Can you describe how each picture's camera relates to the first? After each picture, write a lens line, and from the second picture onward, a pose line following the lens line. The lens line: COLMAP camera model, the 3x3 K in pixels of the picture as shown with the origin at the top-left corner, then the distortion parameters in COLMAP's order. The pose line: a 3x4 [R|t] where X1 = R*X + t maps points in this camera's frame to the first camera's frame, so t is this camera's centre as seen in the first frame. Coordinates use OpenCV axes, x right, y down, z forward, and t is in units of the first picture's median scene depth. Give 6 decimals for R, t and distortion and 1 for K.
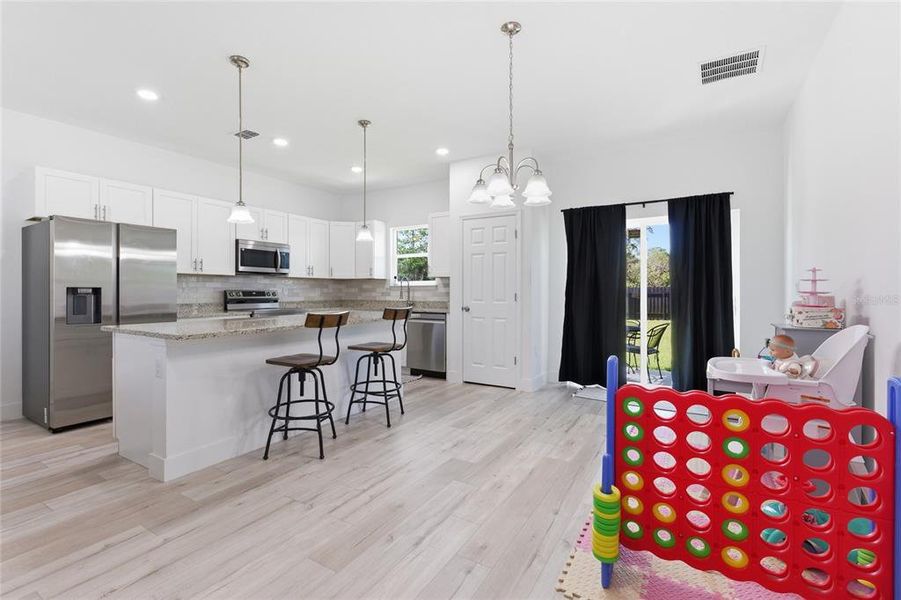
lens RADIAL K [[412.5, 0, 451.2], [0, 412.5, 292.2], [0, 0, 1]] dist [0.002531, 0.000661]
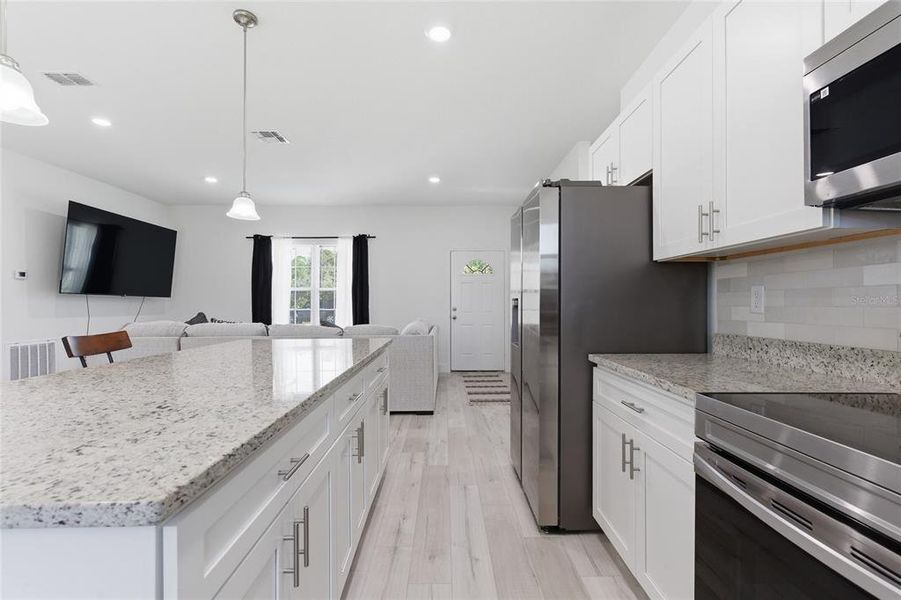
lens RADIAL K [[405.9, 0, 450.5], [0, 405.9, 300.0], [0, 0, 1]] dist [-0.000736, 0.000408]
pose [[-0.843917, -0.003427, -0.536462, -0.246897], [0.000269, 0.999977, -0.006811, -0.001529], [0.536473, -0.005892, -0.843897, 1.067941]]
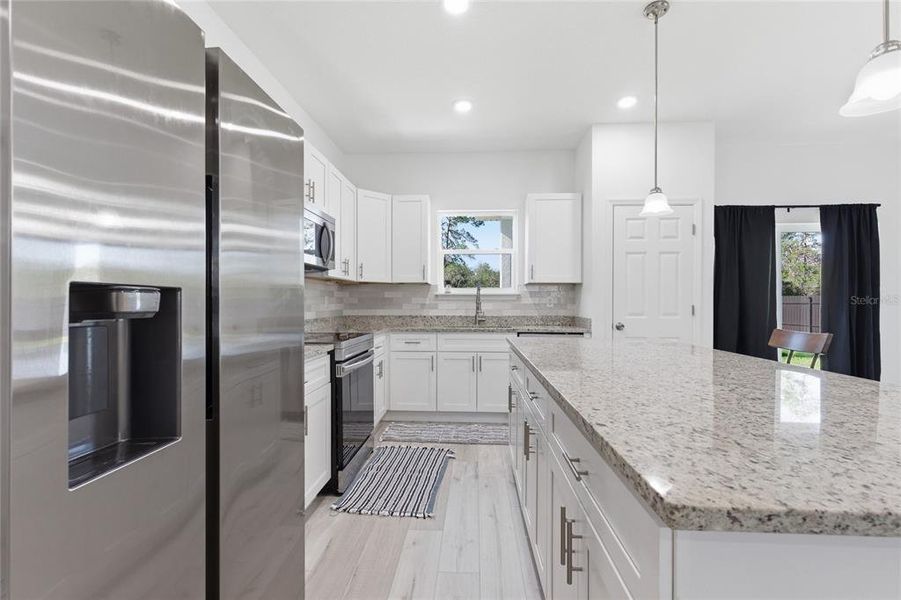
lens RADIAL K [[405.9, 0, 450.5], [0, 405.9, 300.0], [0, 0, 1]] dist [-0.000736, 0.000408]
pose [[0.883633, 0.003624, 0.468166, -0.566687], [-0.000763, 0.999980, -0.006302, -0.001885], [-0.468179, 0.005212, 0.883618, 0.500740]]
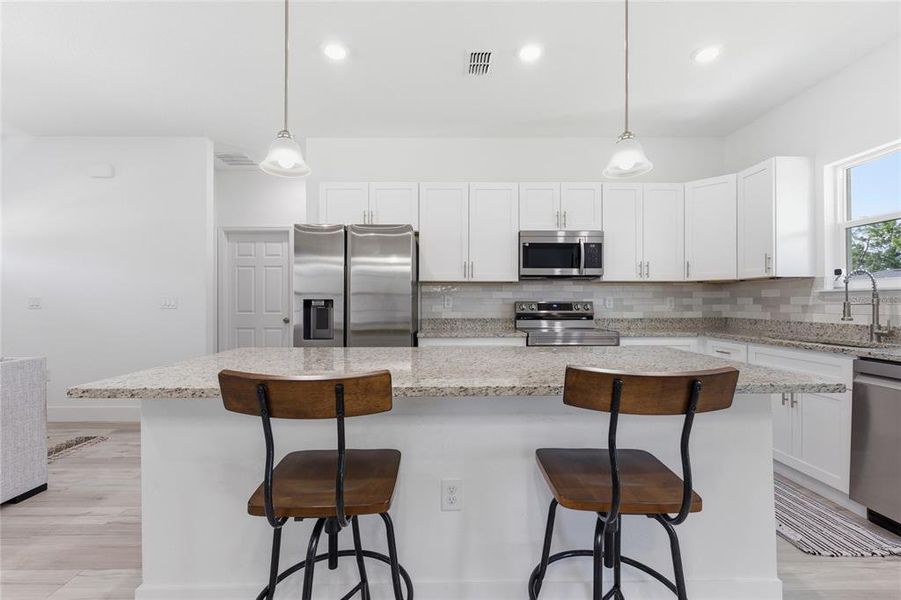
lens RADIAL K [[405.9, 0, 450.5], [0, 405.9, 300.0], [0, 0, 1]] dist [-0.000736, 0.000408]
pose [[0.531209, -0.007141, -0.847211, 0.017237], [0.000081, 0.999965, -0.008378, -0.001890], [0.847241, 0.004382, 0.531191, 0.519468]]
